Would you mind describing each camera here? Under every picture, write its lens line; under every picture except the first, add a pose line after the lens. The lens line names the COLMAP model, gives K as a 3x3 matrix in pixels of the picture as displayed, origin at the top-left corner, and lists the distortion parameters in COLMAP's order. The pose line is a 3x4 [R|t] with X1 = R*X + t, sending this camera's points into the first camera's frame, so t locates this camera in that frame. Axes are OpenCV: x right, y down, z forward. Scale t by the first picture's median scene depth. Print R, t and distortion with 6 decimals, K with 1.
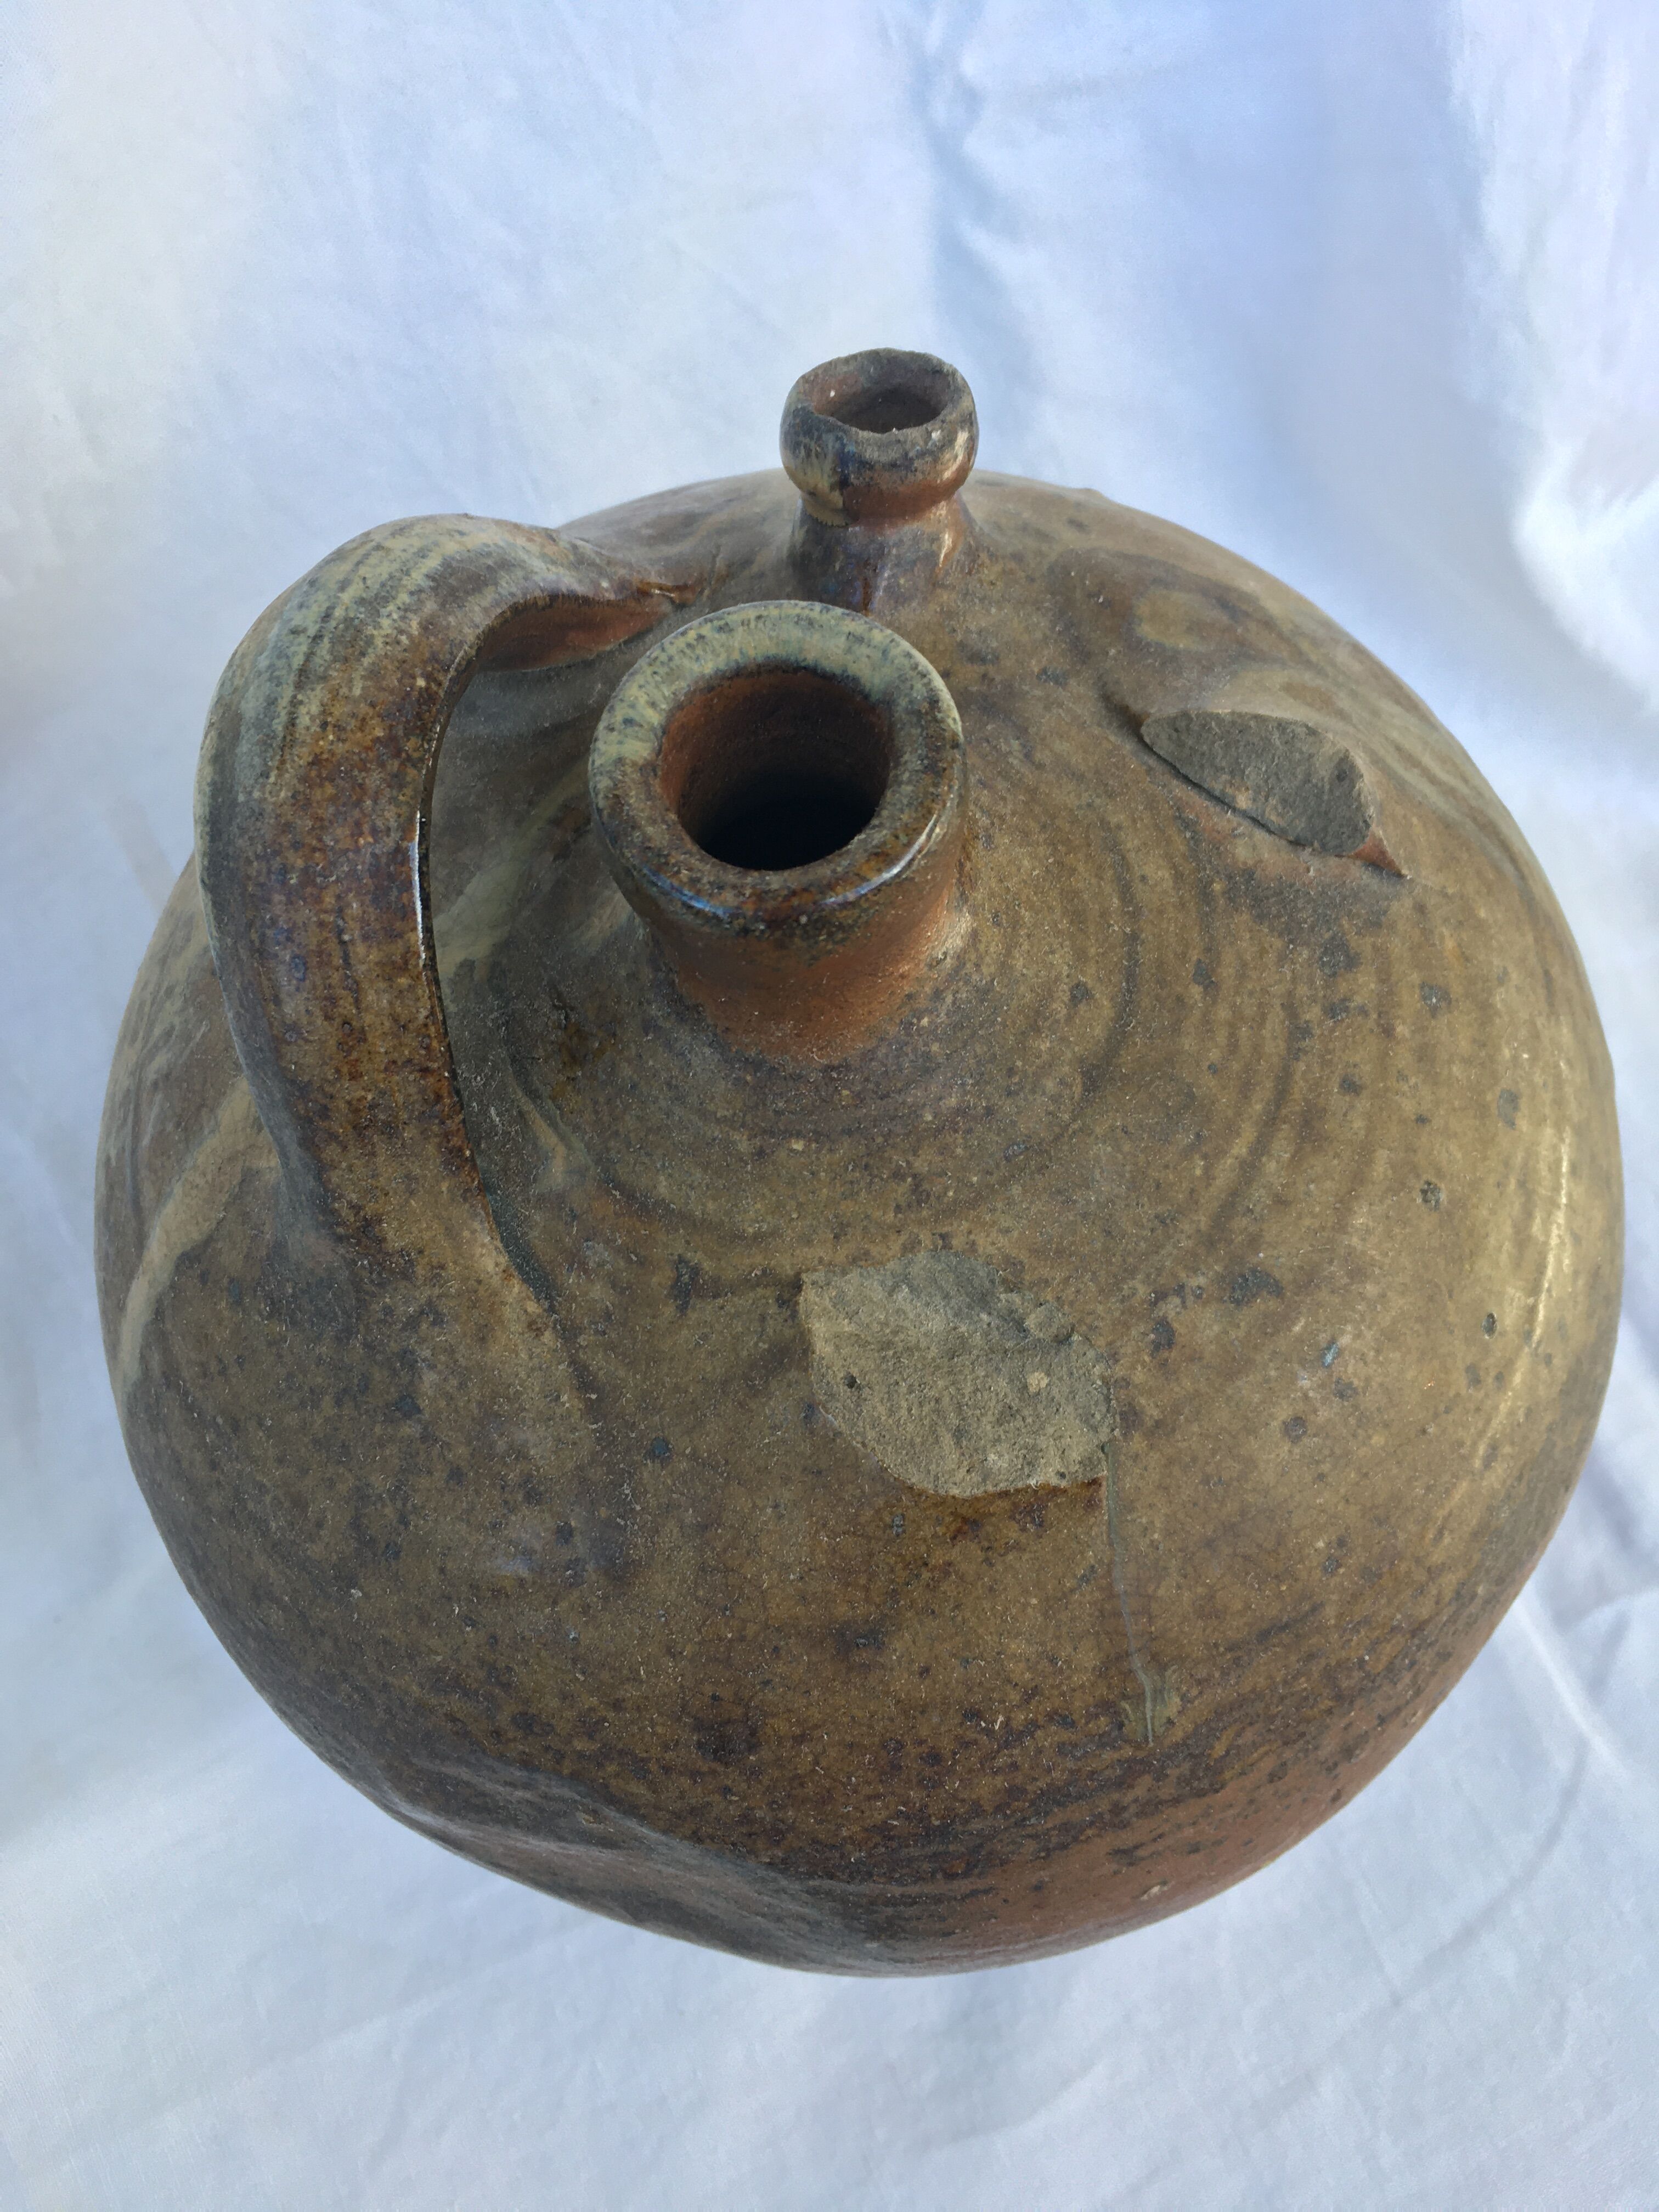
lens RADIAL K [[1925.1, 0, 829.5], [0, 1925.1, 1106.0], [0, 0, 1]] dist [0.035377, 0.001333]
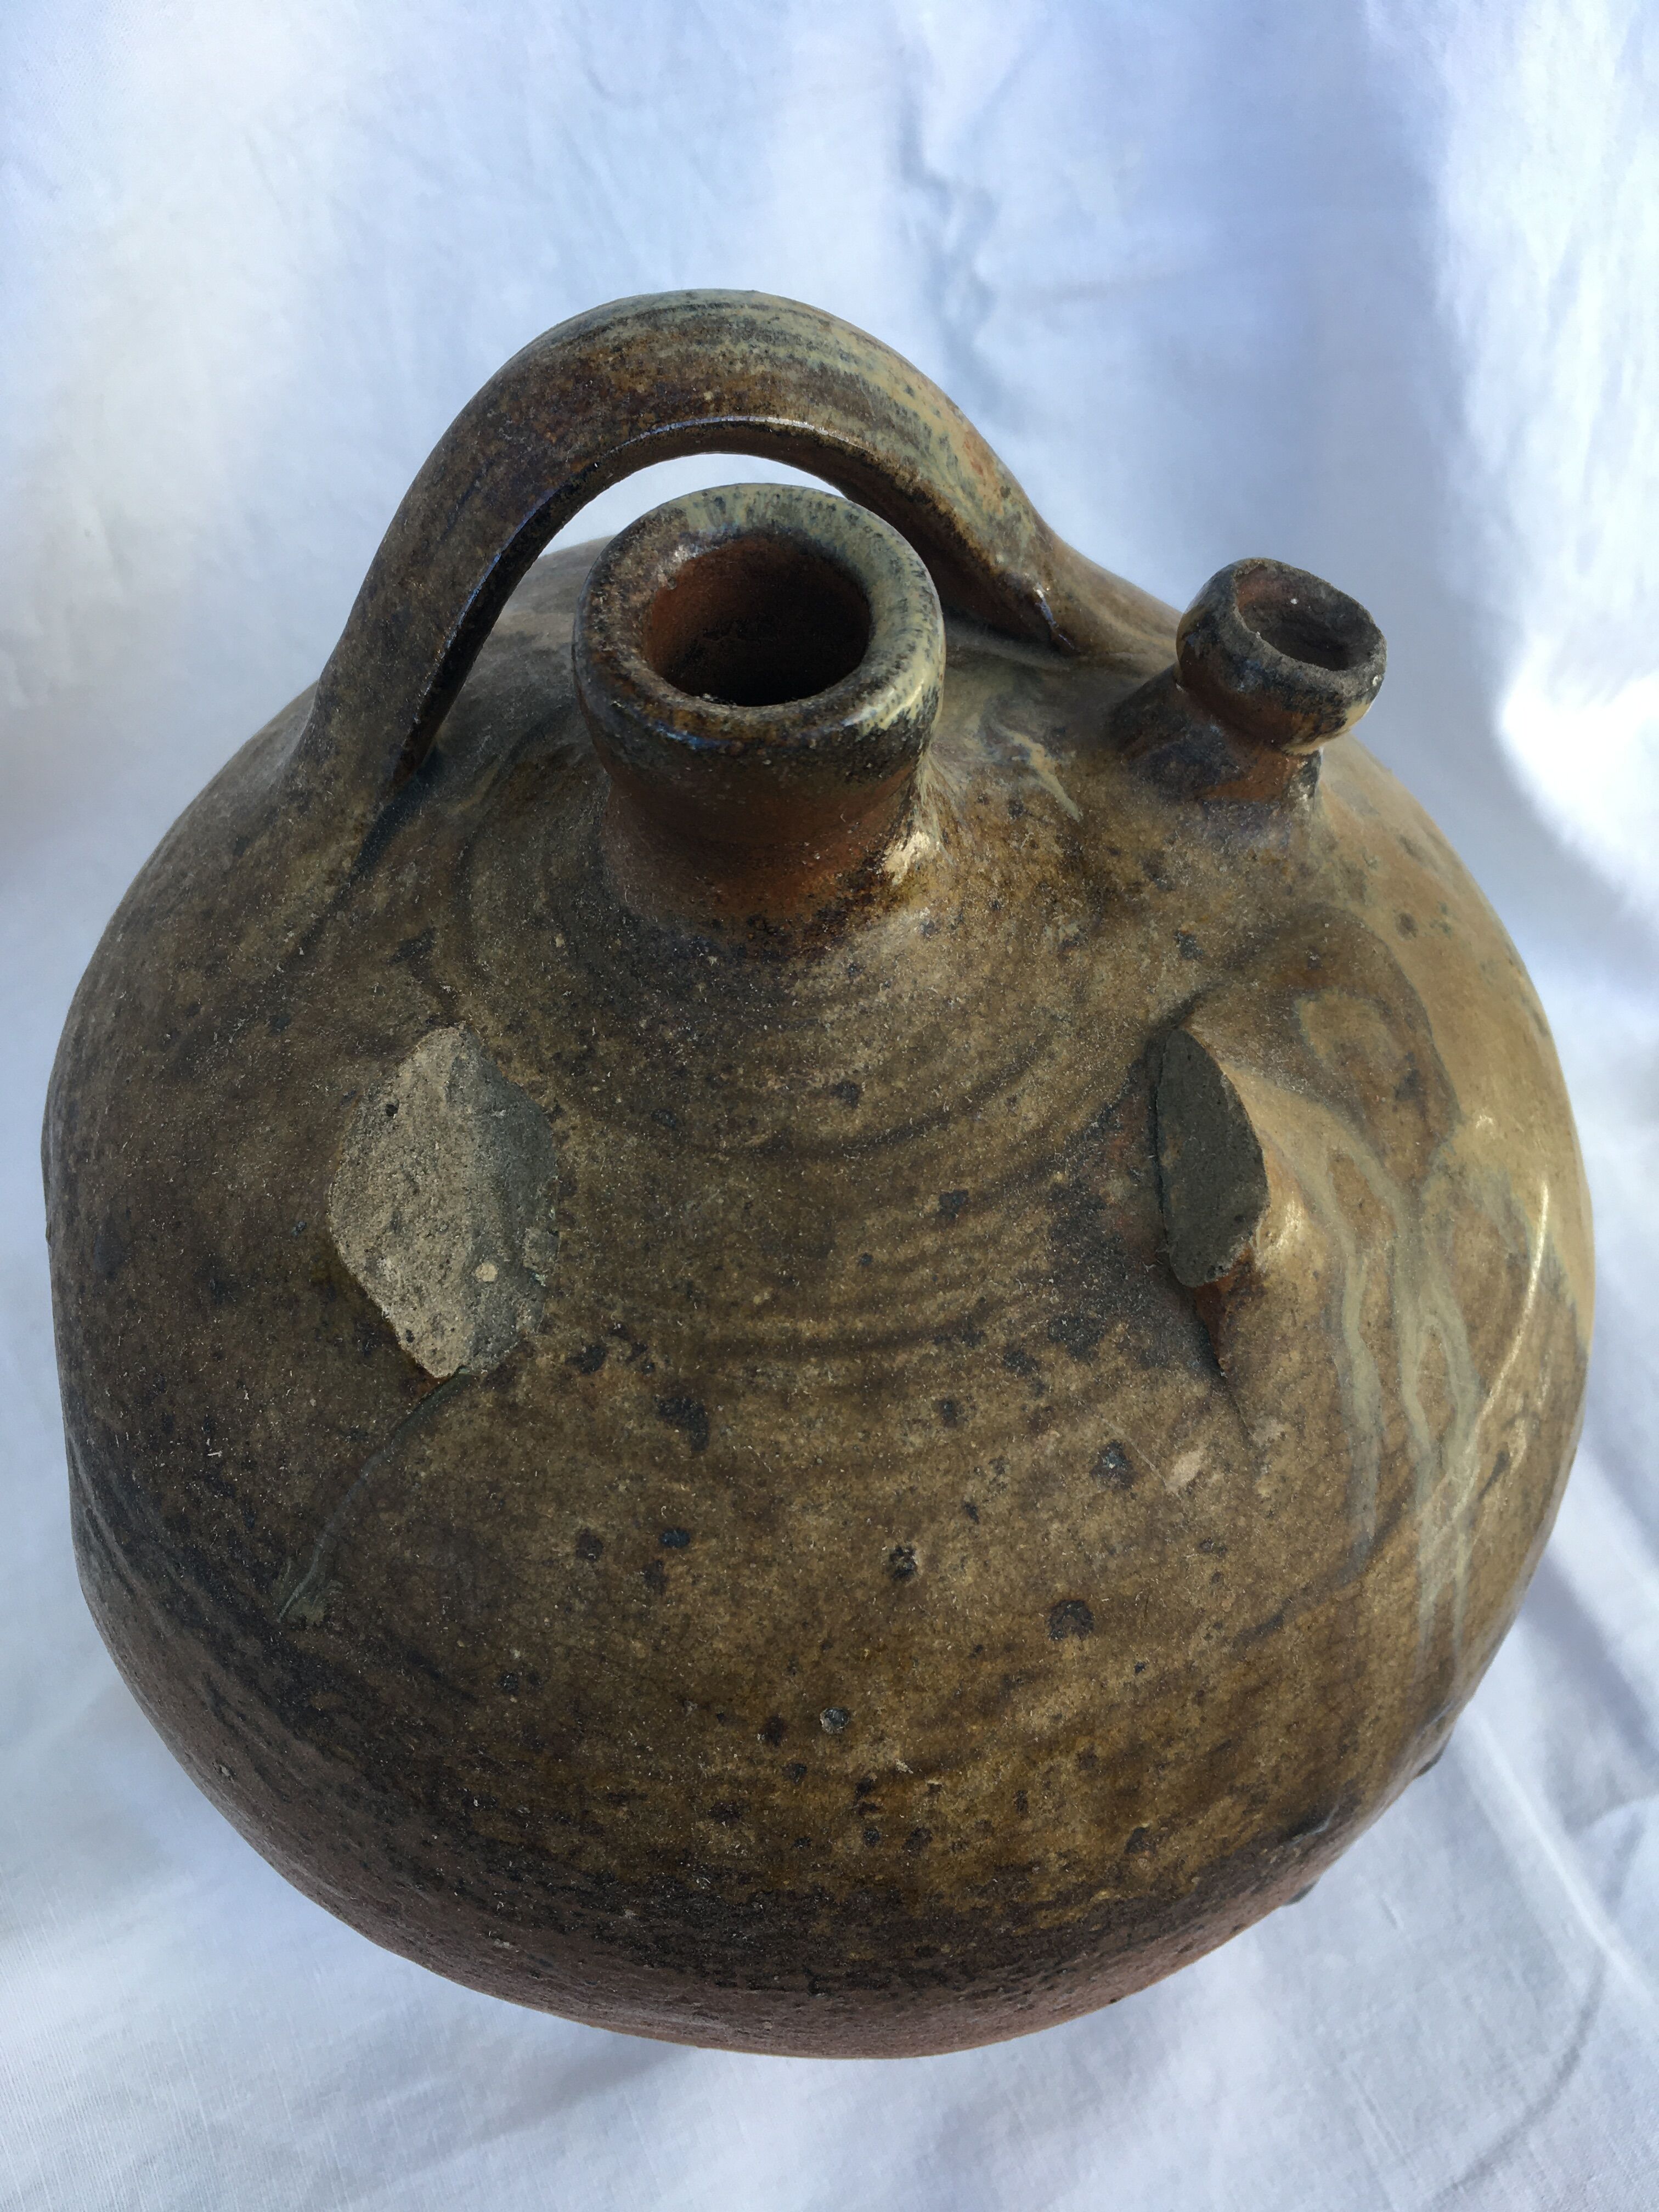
lens RADIAL K [[1925.1, 0, 829.5], [0, 1925.1, 1106.0], [0, 0, 1]] dist [0.035377, 0.001333]
pose [[0.505451, 0.775152, -0.379023, 0.492335], [-0.815900, 0.572296, 0.082367, -0.125830], [0.280760, 0.267613, 0.921714, 0.122650]]
